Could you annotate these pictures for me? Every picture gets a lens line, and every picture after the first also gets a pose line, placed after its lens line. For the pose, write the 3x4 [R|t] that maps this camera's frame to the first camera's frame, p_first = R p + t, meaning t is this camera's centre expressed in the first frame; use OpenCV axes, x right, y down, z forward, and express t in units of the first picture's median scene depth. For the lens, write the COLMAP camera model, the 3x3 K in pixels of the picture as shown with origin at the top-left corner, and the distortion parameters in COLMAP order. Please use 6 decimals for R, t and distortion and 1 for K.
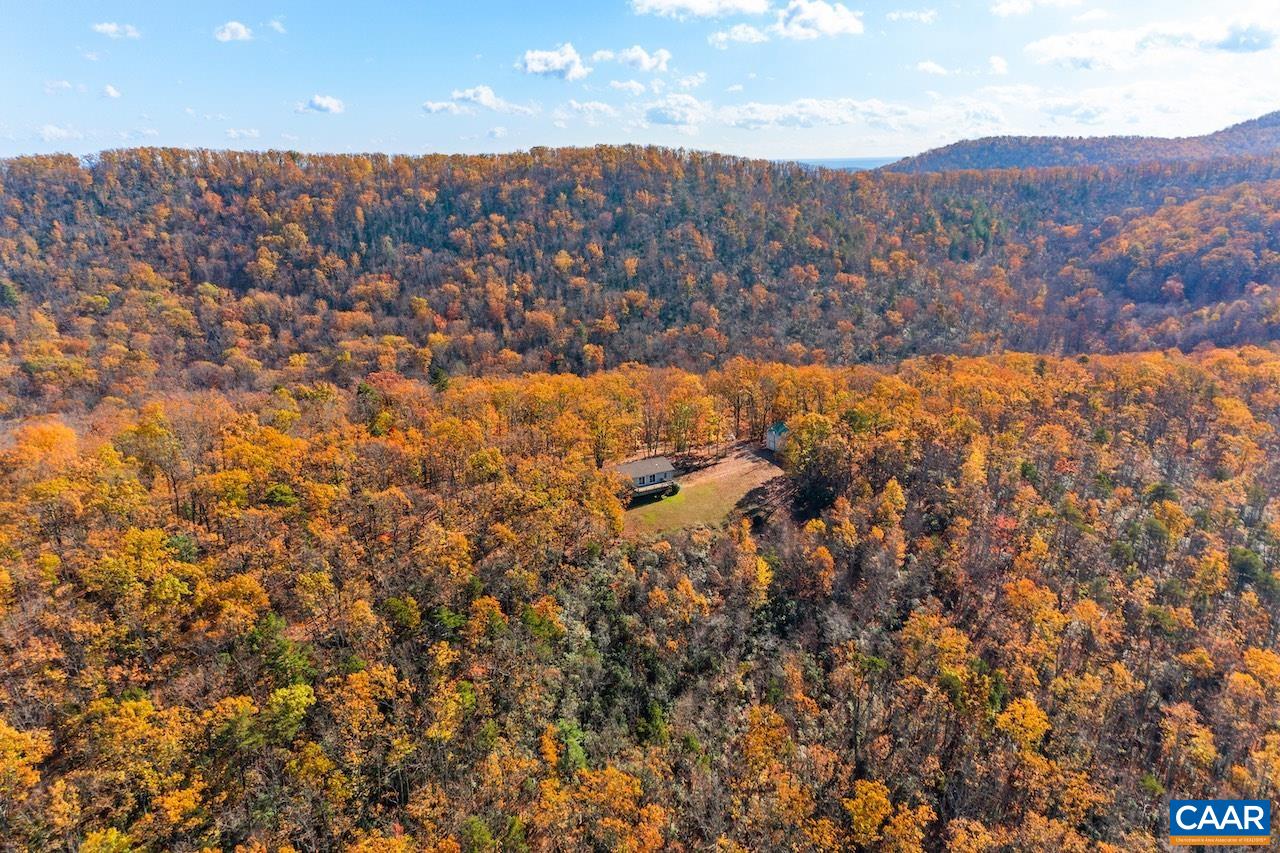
lens RADIAL K [[1007.1, 0, 640.0], [0, 1007.1, 426.5], [0, 0, 1]] dist [0.091794, 0.035279]
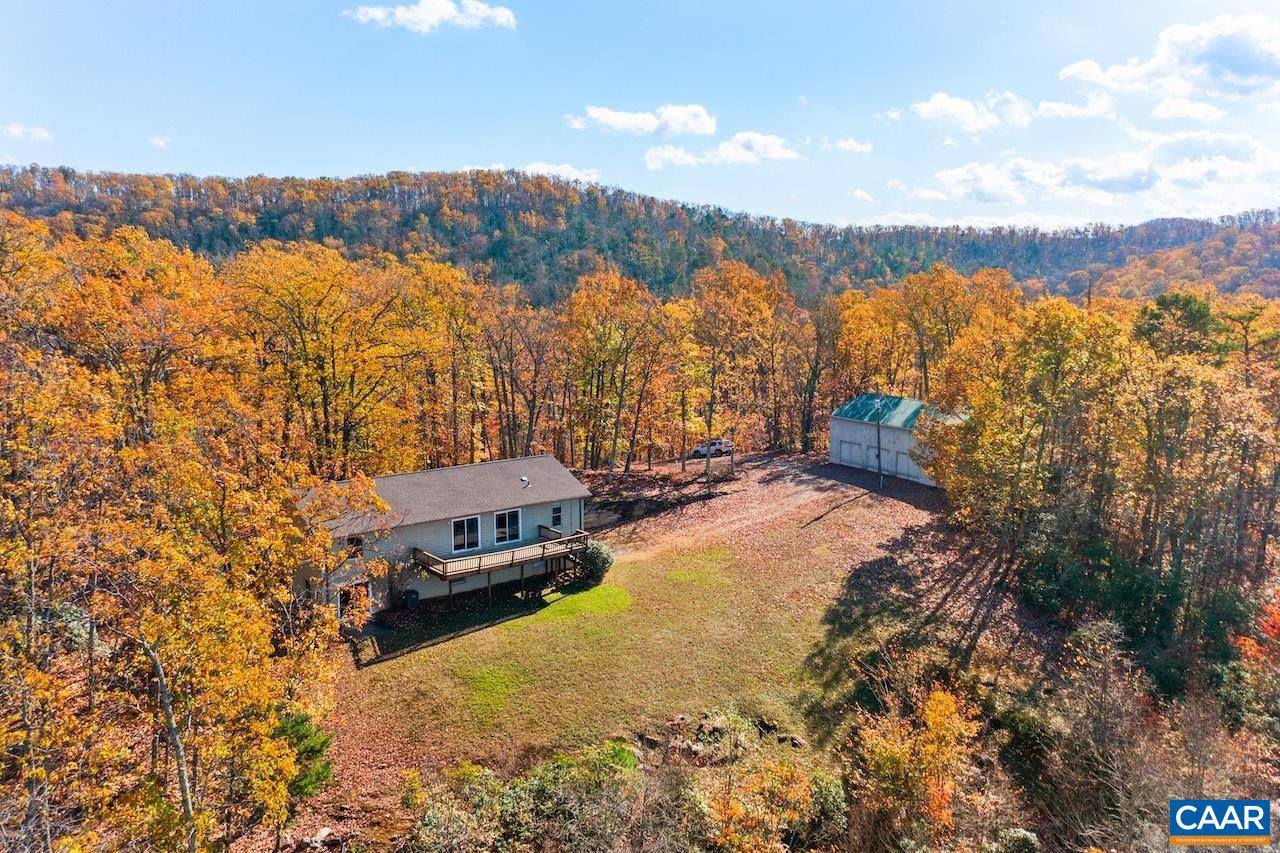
lens RADIAL K [[1007.1, 0, 640.0], [0, 1007.1, 426.5], [0, 0, 1]] dist [0.091794, 0.035279]
pose [[0.994470, -0.000438, 0.105016, 0.006554], [0.012212, 0.993689, -0.111501, 0.019147], [-0.104304, 0.112167, 0.988200, 0.251851]]
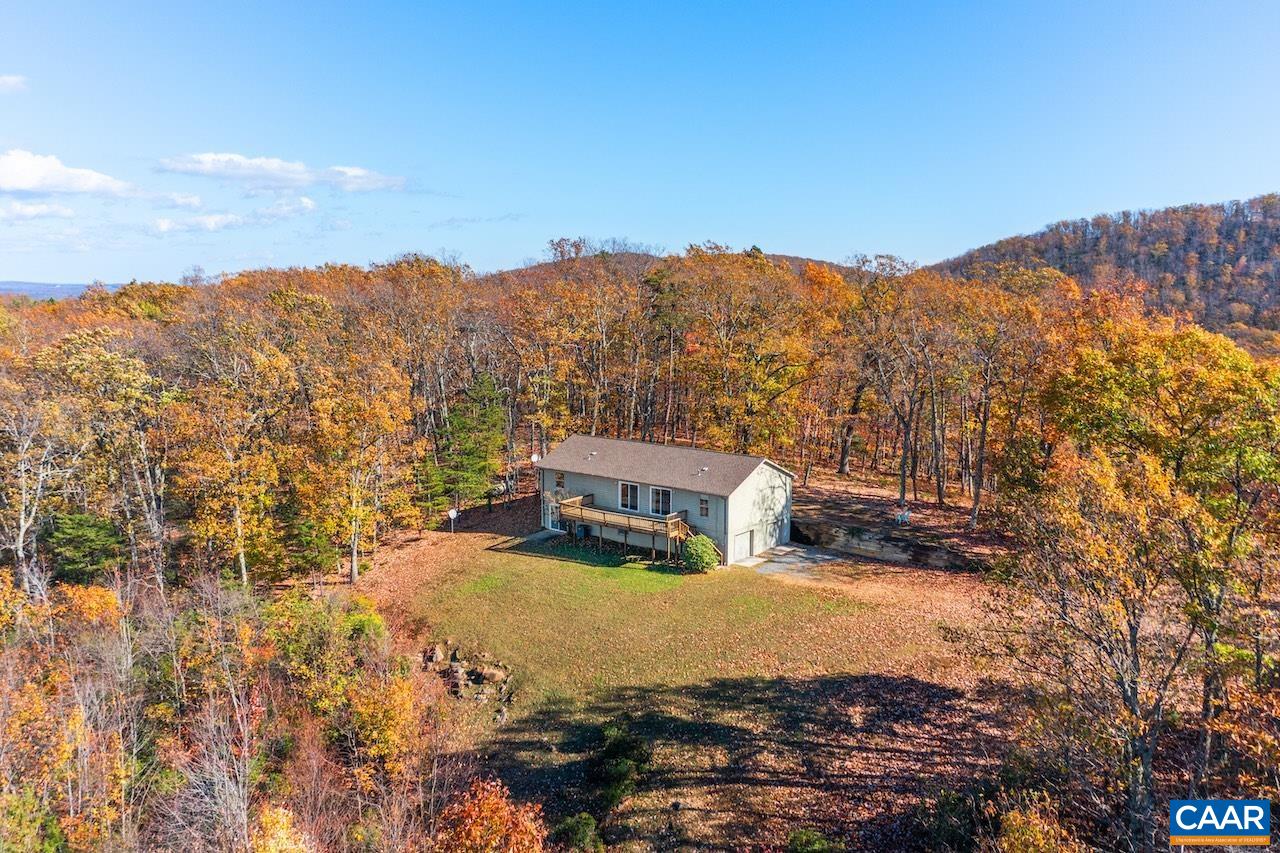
lens RADIAL K [[1013.1, 0, 640.0], [0, 1013.1, 426.5], [0, 0, 1]] dist [-0.003715, -0.002127]
pose [[0.308451, 0.138867, -0.941049, 0.099441], [-0.246009, 0.967276, 0.062102, 0.004458], [0.918878, 0.212351, 0.332520, 0.304816]]
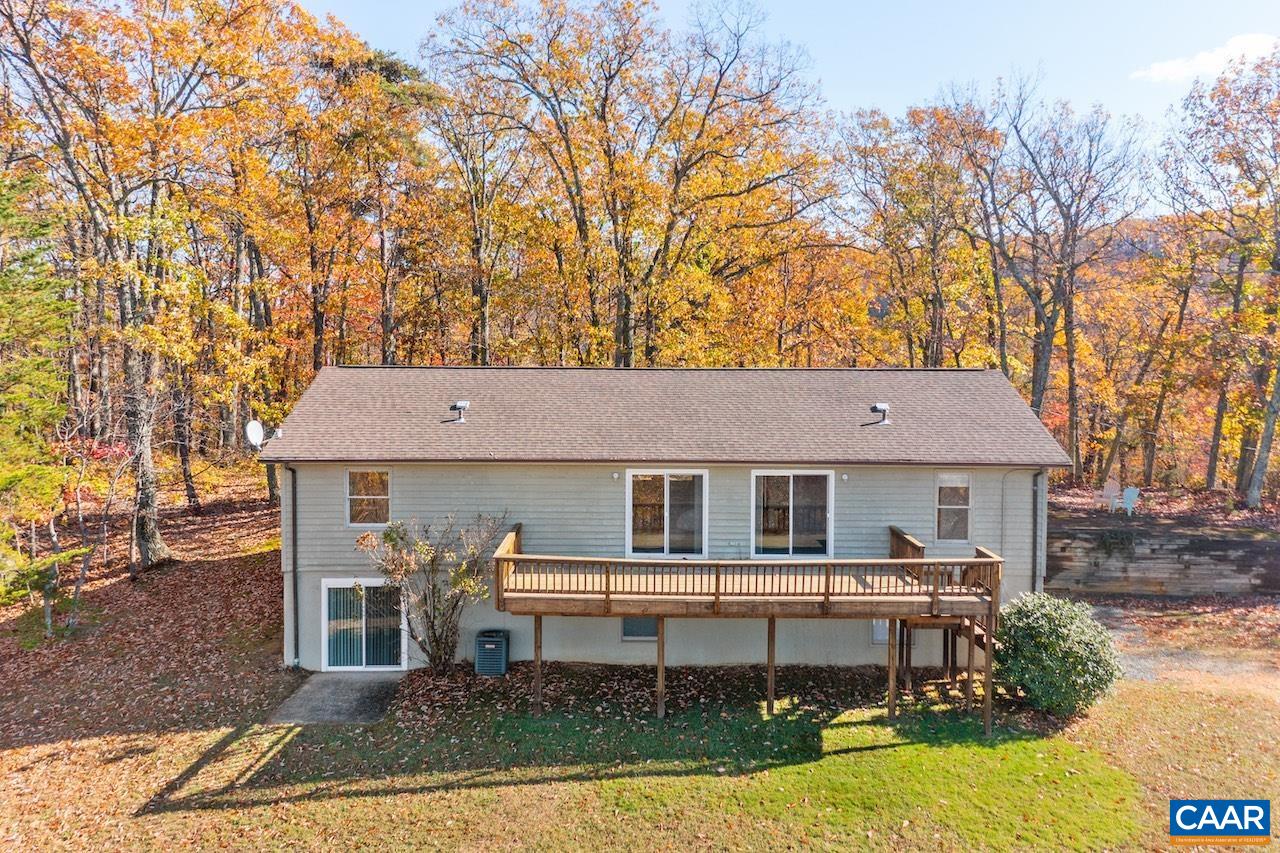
lens RADIAL K [[1007.1, 0, 640.0], [0, 1007.1, 426.5], [0, 0, 1]] dist [0.091794, 0.035279]
pose [[0.838378, 0.052659, -0.542539, 0.017977], [-0.153468, 0.977863, -0.142240, 0.020476], [0.523039, 0.202513, 0.827900, 0.311921]]
